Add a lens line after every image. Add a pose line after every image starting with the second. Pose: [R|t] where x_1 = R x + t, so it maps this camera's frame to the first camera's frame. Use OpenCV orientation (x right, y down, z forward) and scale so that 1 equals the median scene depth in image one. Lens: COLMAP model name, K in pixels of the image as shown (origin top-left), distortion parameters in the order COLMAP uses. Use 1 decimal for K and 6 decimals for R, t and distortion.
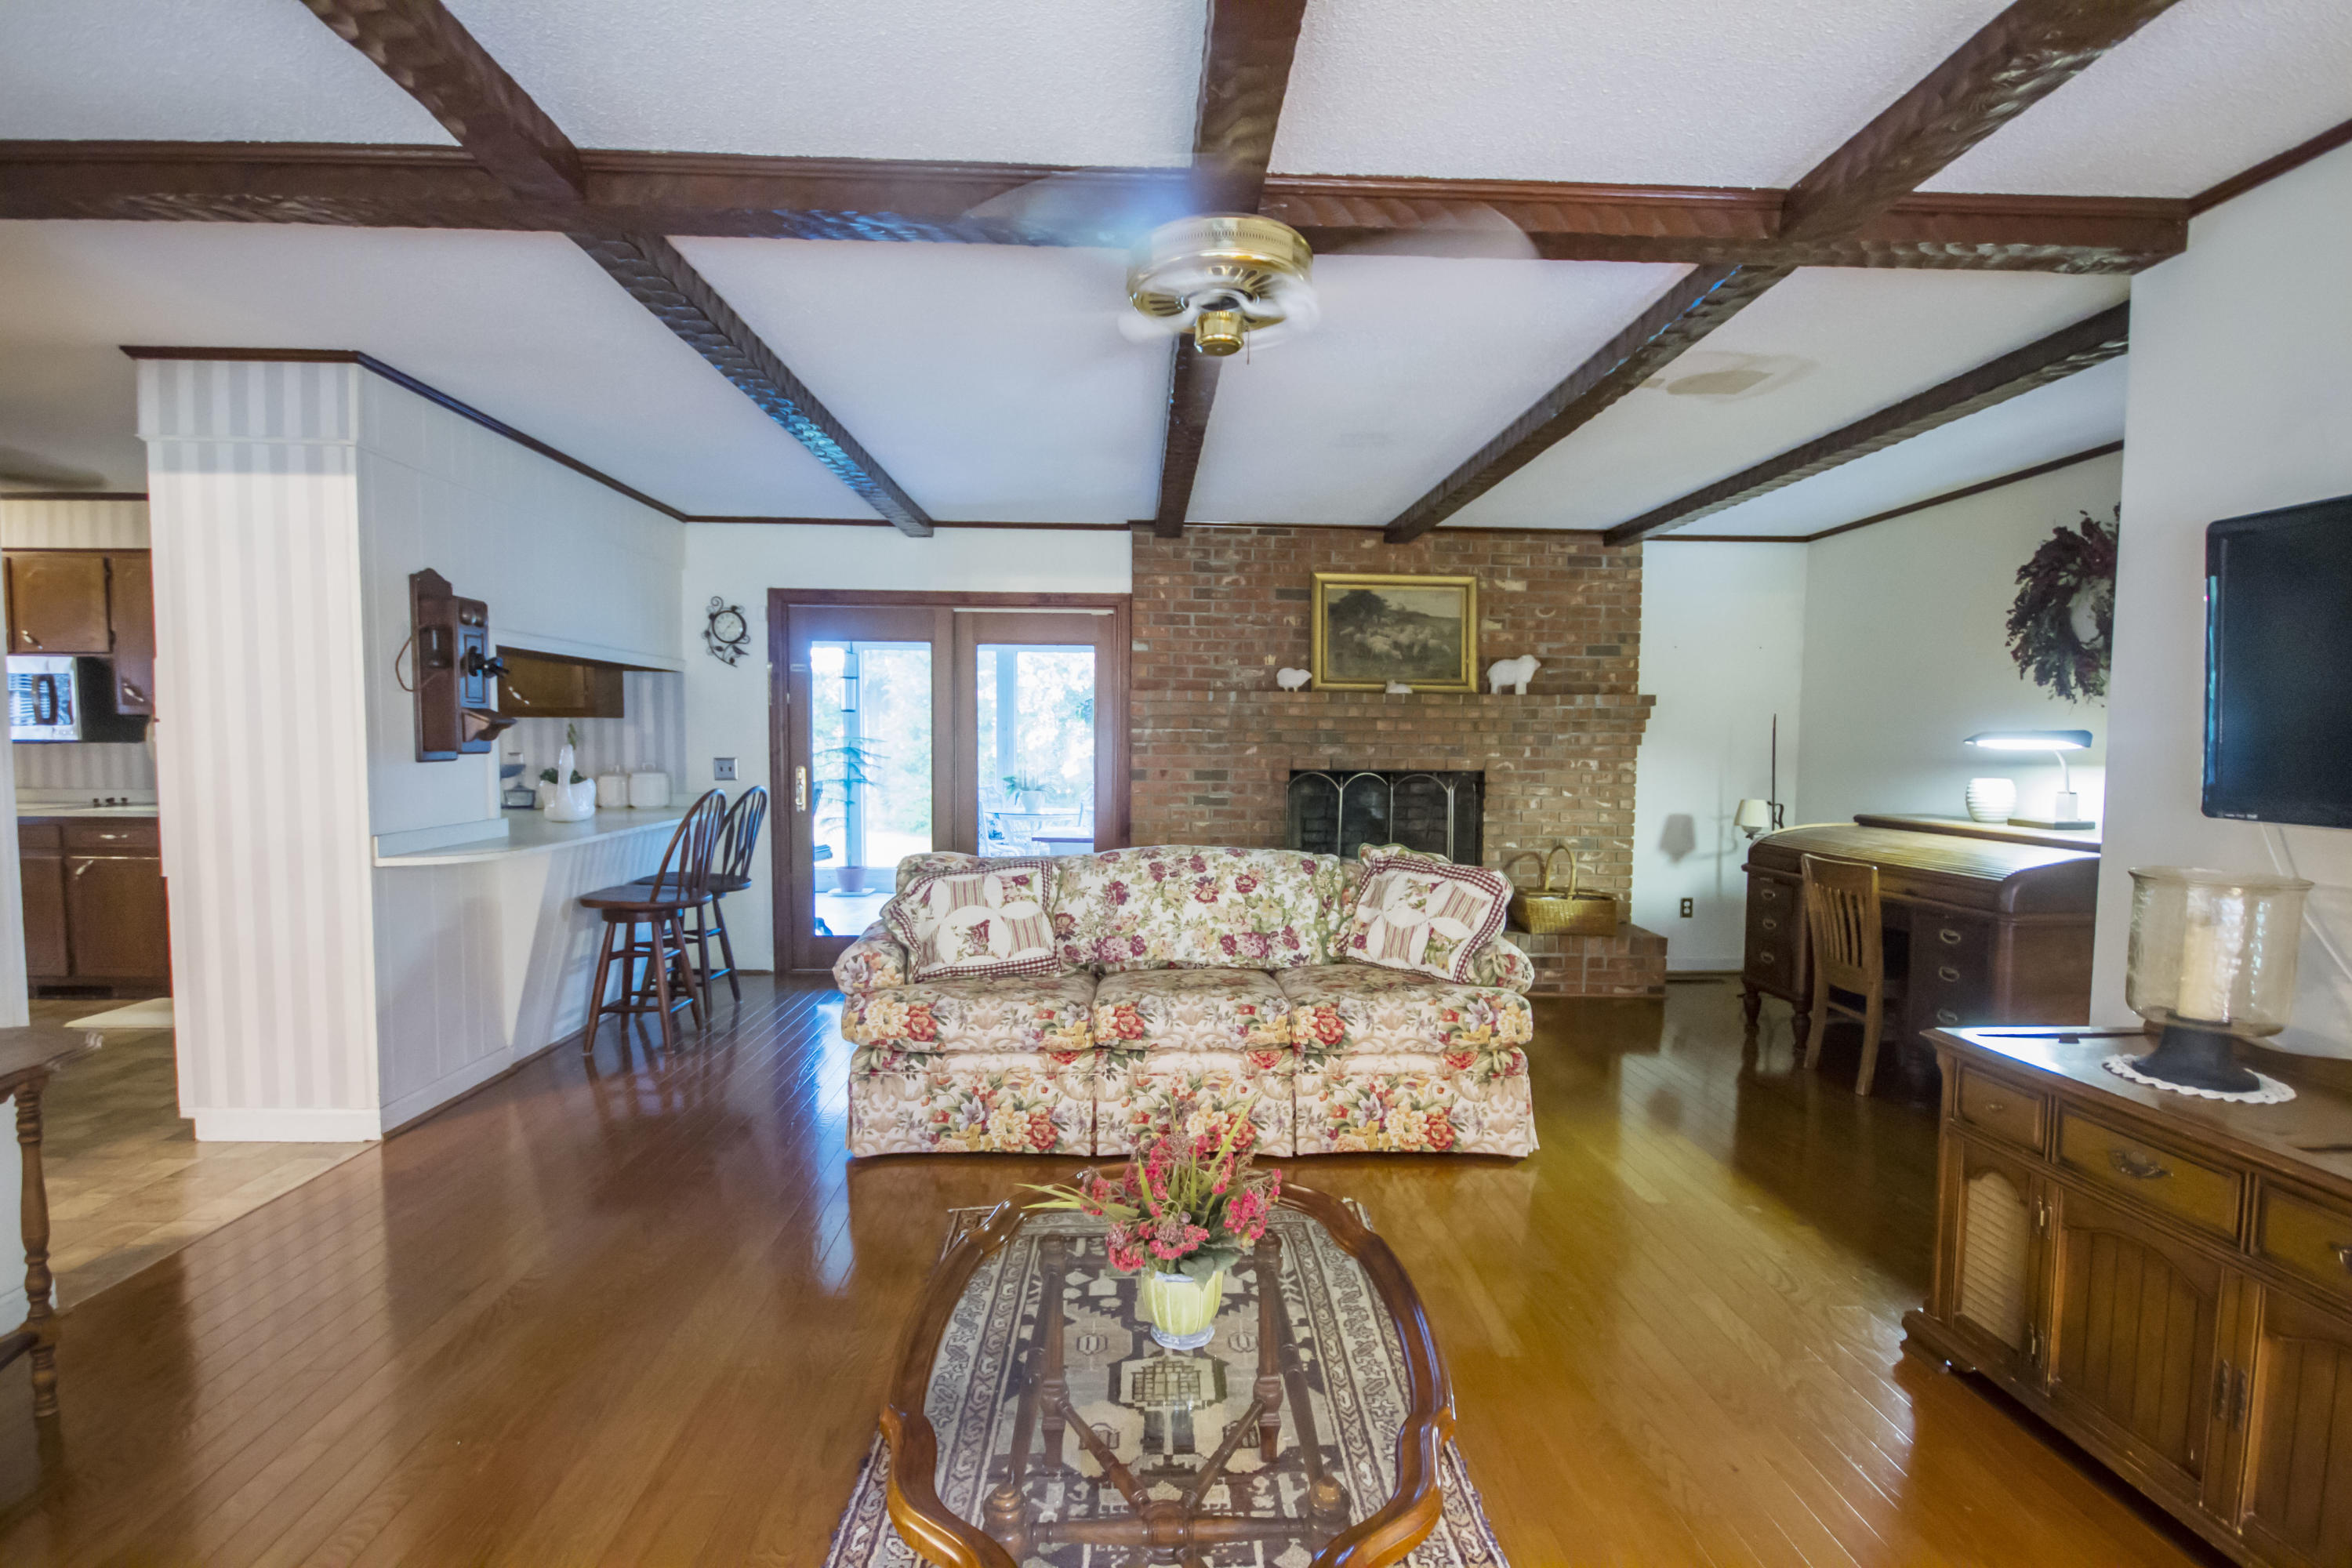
lens RADIAL K [[1092.4, 0, 1175.4], [0, 1092.4, 809.6], [0, 0, 1]] dist [-0.004321, 0.000973]
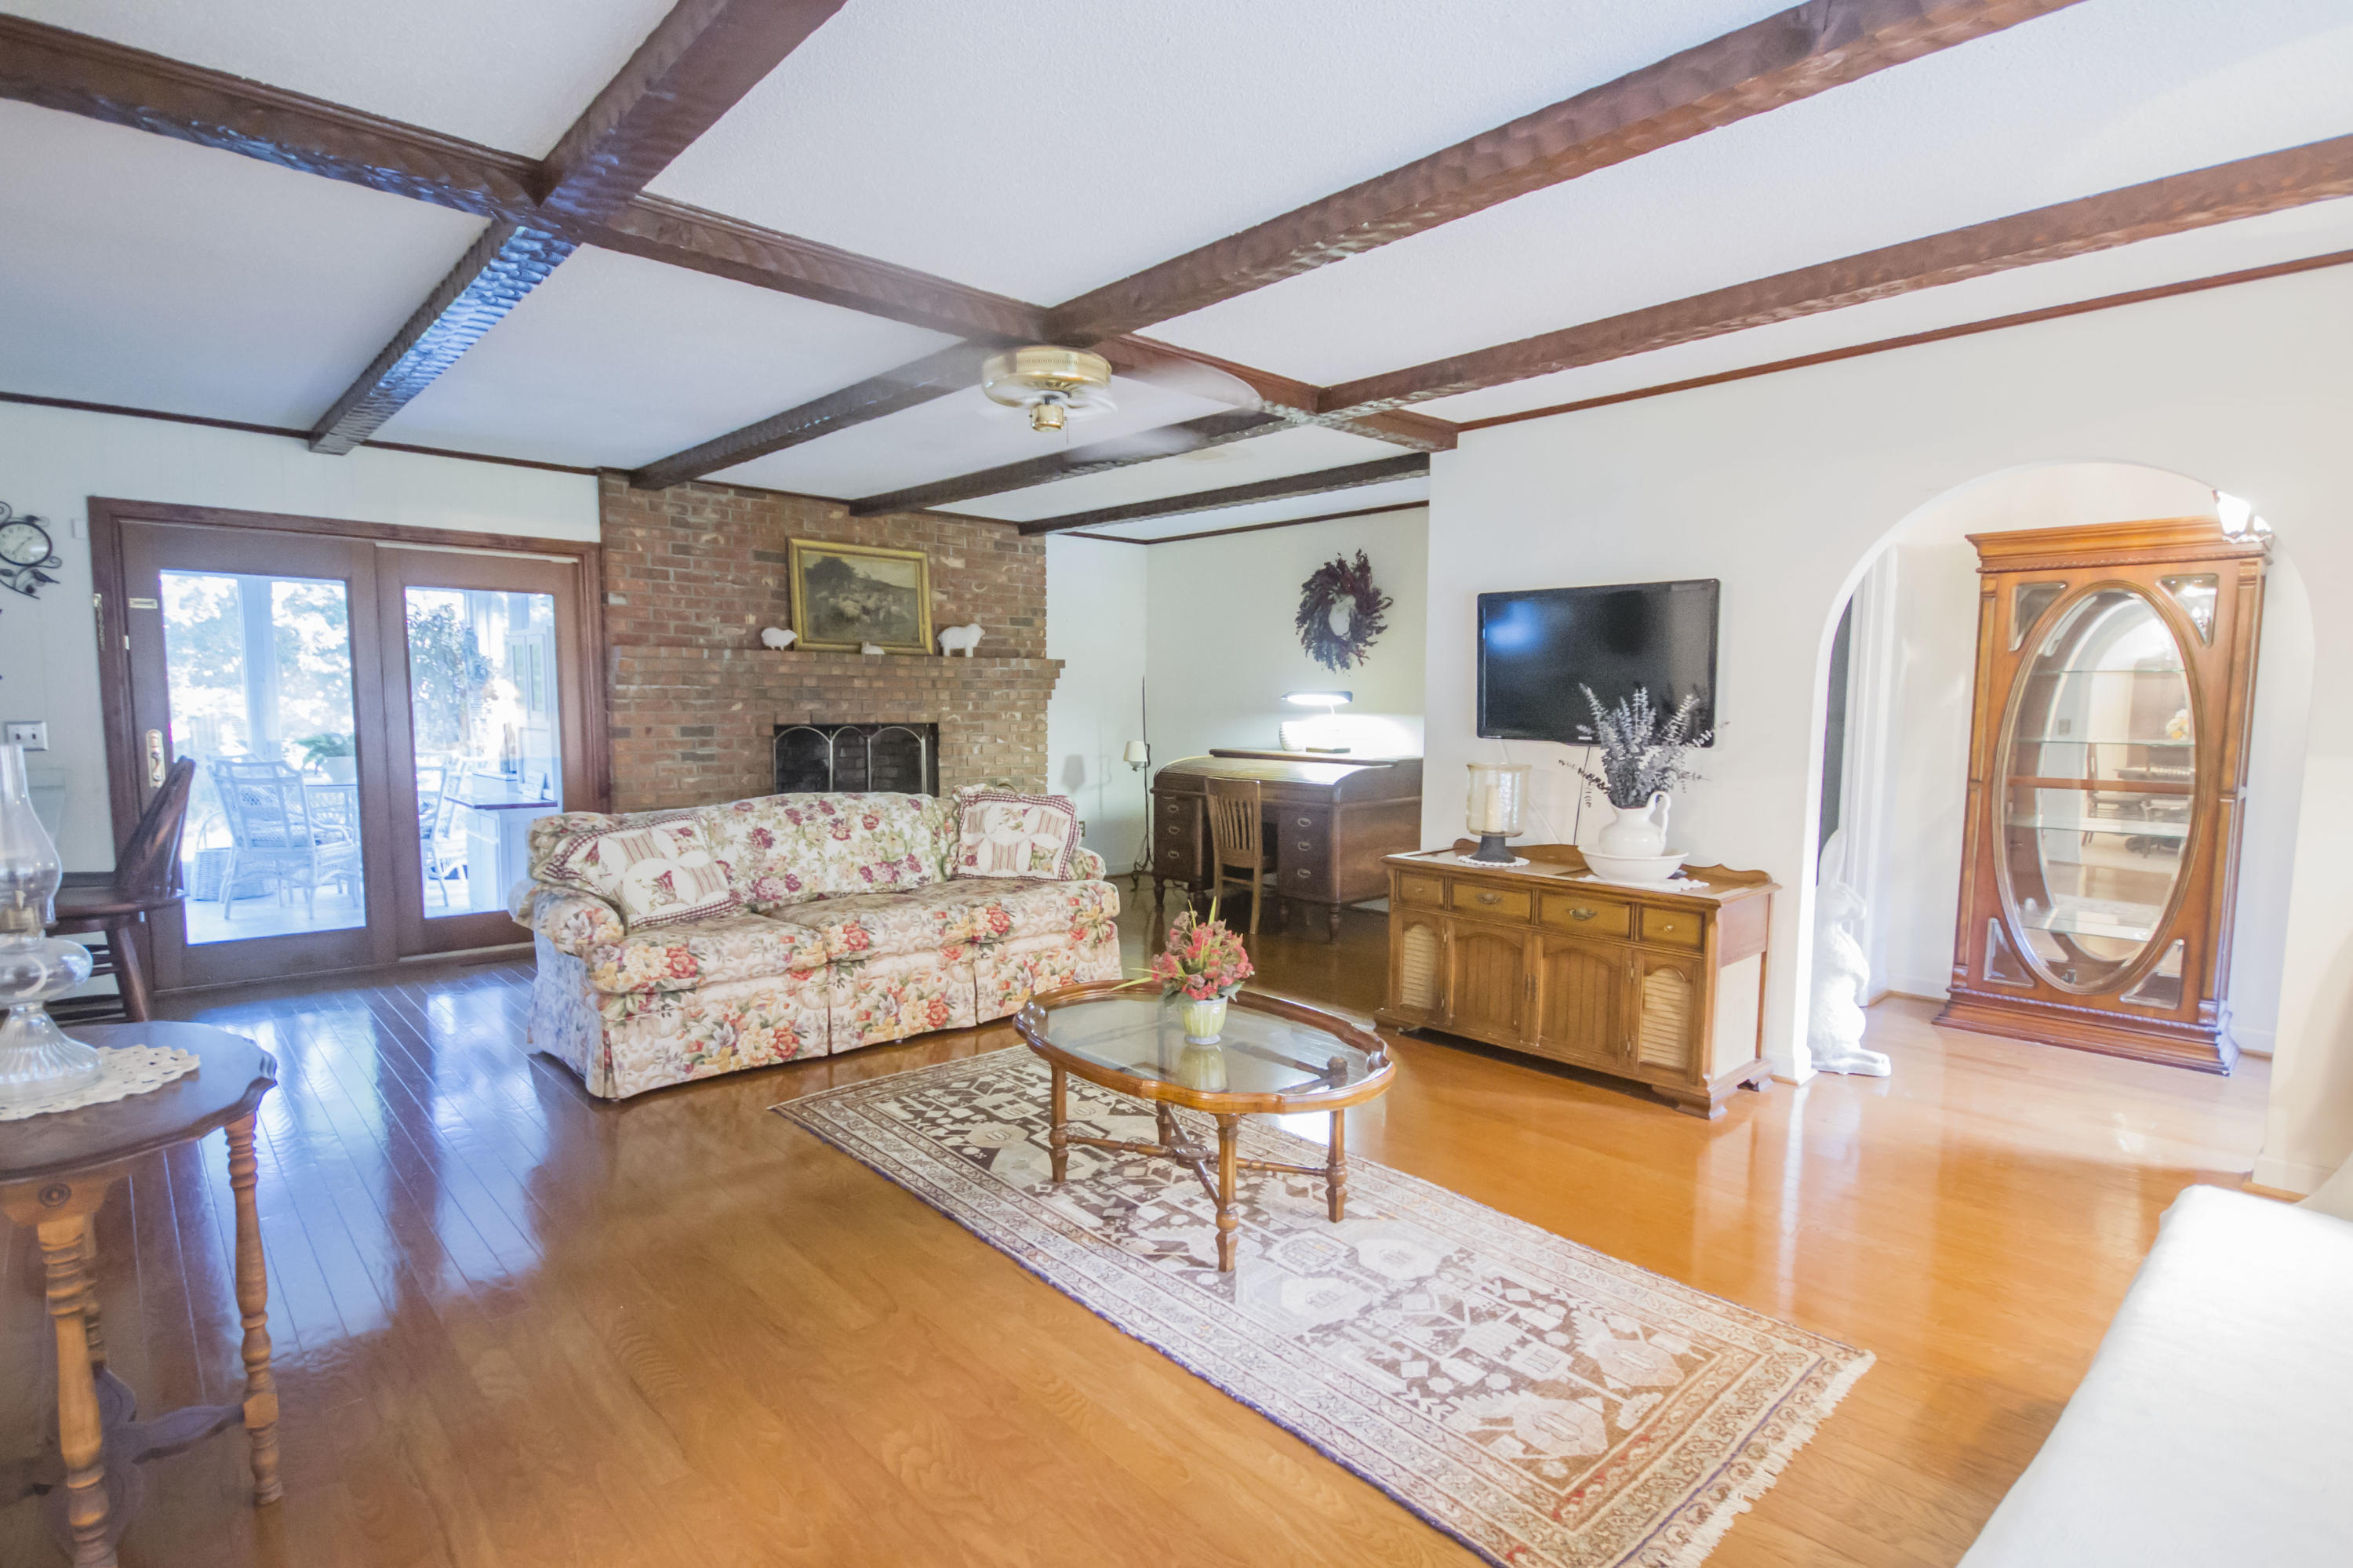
lens RADIAL K [[1177.4, 0, 1181.9], [0, 1177.4, 804.8], [0, 0, 1]] dist [0.000902, 0.001874]
pose [[0.762610, -0.061324, 0.643945, -0.454149], [0.039906, 0.998060, 0.047788, 0.002586], [-0.645626, -0.010746, 0.763578, -0.162149]]
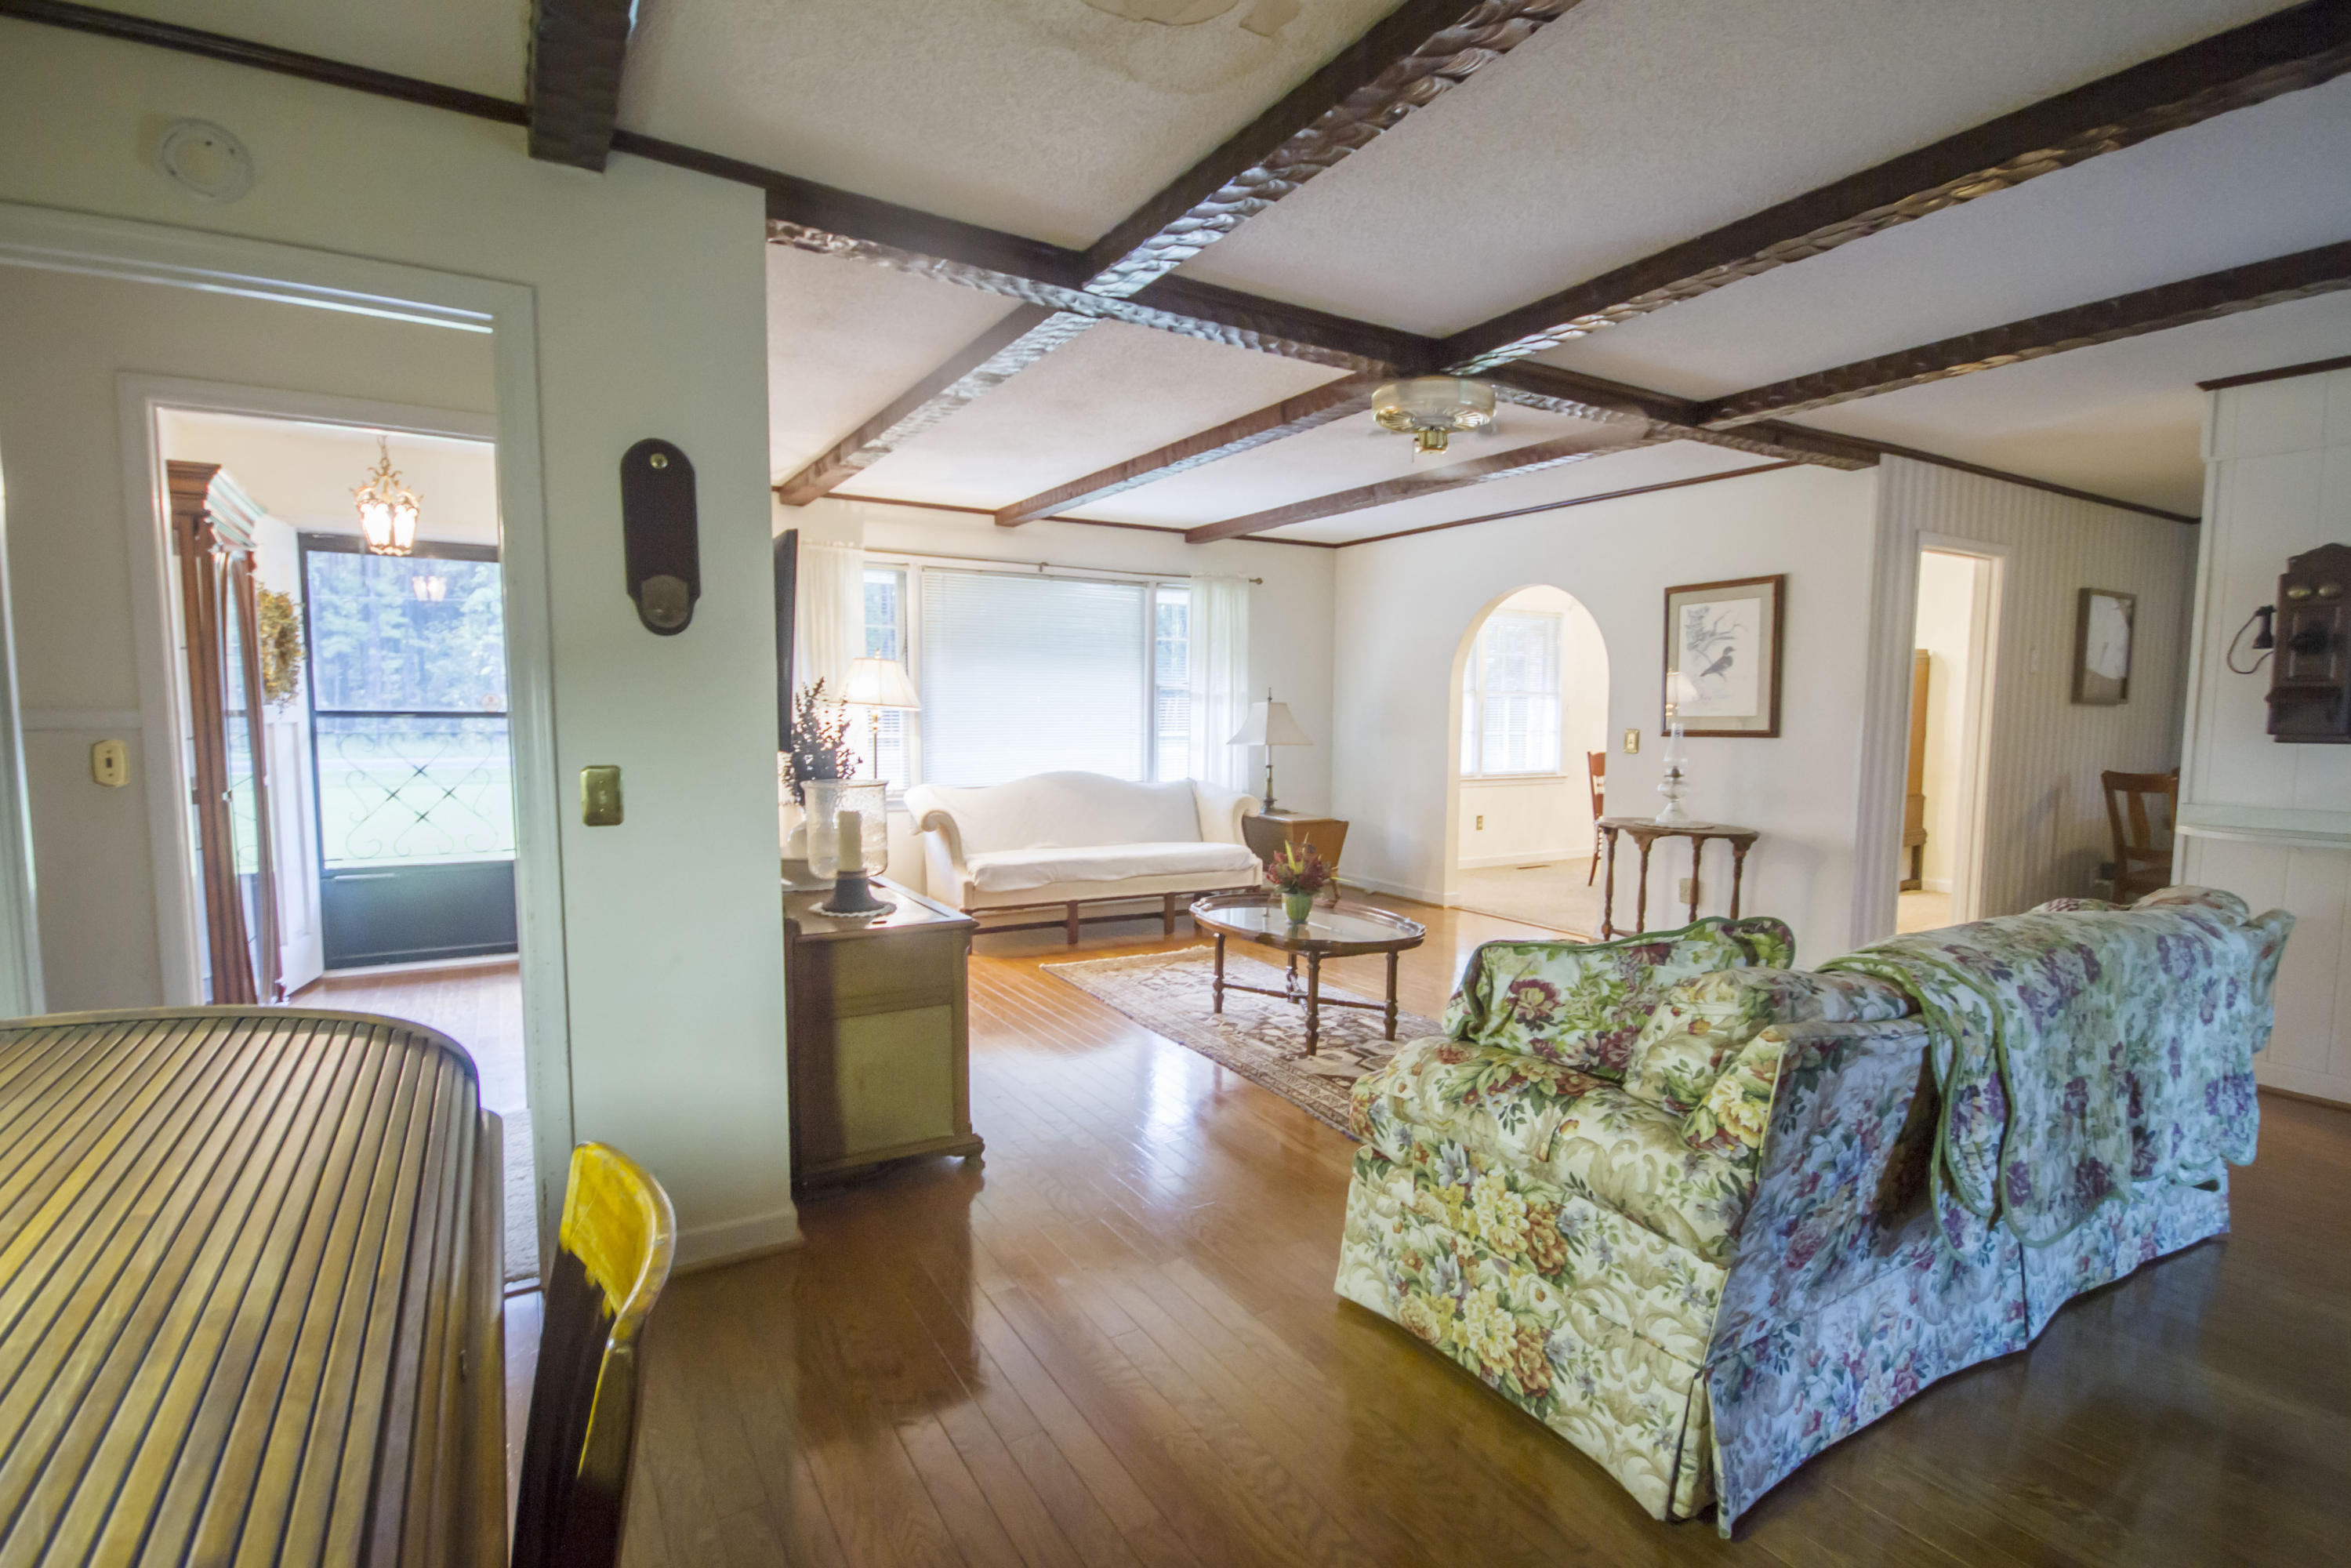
lens RADIAL K [[1133.7, 0, 1170.6], [0, 1133.7, 810.1], [0, 0, 1]] dist [-0.002068, -0.000030]
pose [[-0.877817, 0.022328, -0.478475, 0.613426], [-0.050560, 0.989013, 0.138911, -0.069705], [0.476320, 0.146130, -0.867044, 1.220297]]
